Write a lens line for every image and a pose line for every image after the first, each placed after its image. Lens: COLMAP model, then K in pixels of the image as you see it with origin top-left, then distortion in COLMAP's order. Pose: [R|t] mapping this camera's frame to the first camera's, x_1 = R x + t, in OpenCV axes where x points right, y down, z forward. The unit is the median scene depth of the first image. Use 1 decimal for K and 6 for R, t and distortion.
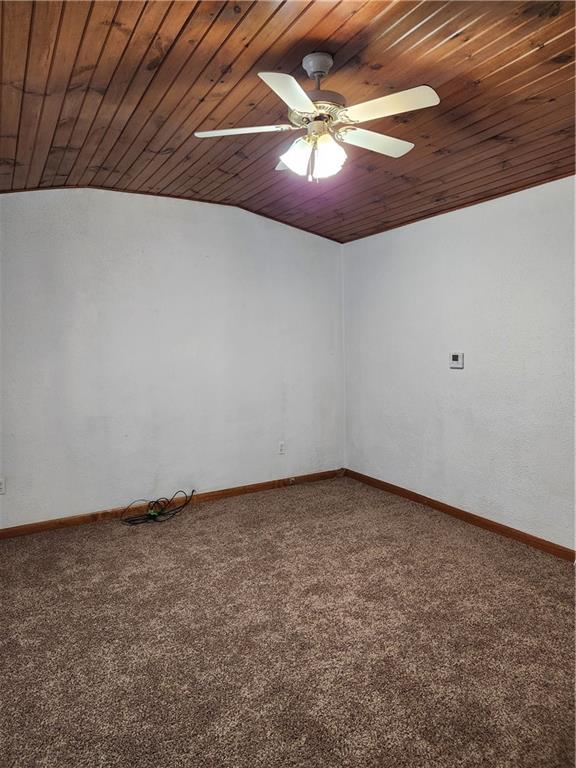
lens RADIAL K [[515.0, 0, 287.0], [0, 515.0, 382.2], [0, 0, 1]] dist [0.075050, -0.054454]
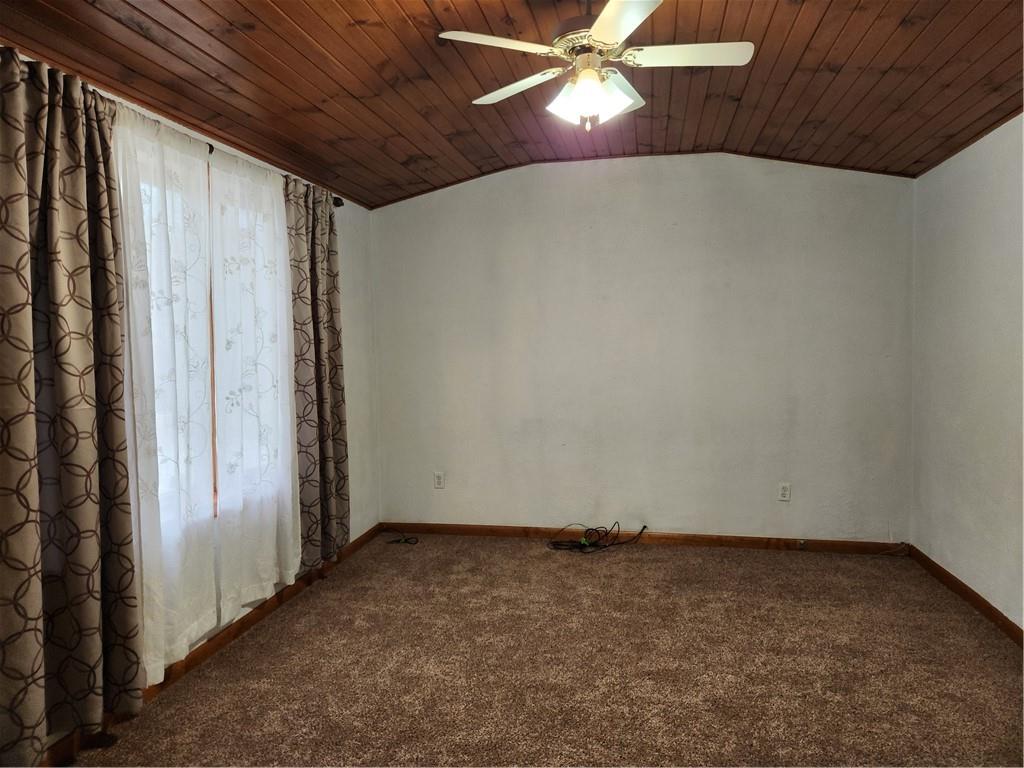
lens RADIAL K [[686.7, 0, 516.7], [0, 686.7, 384.1], [0, 0, 1]] dist [0.075050, -0.054454]
pose [[0.775129, 0.054118, -0.629481, 0.433761], [-0.060463, 0.998106, 0.011357, -0.005990], [0.628903, 0.029257, 0.776933, 0.092299]]
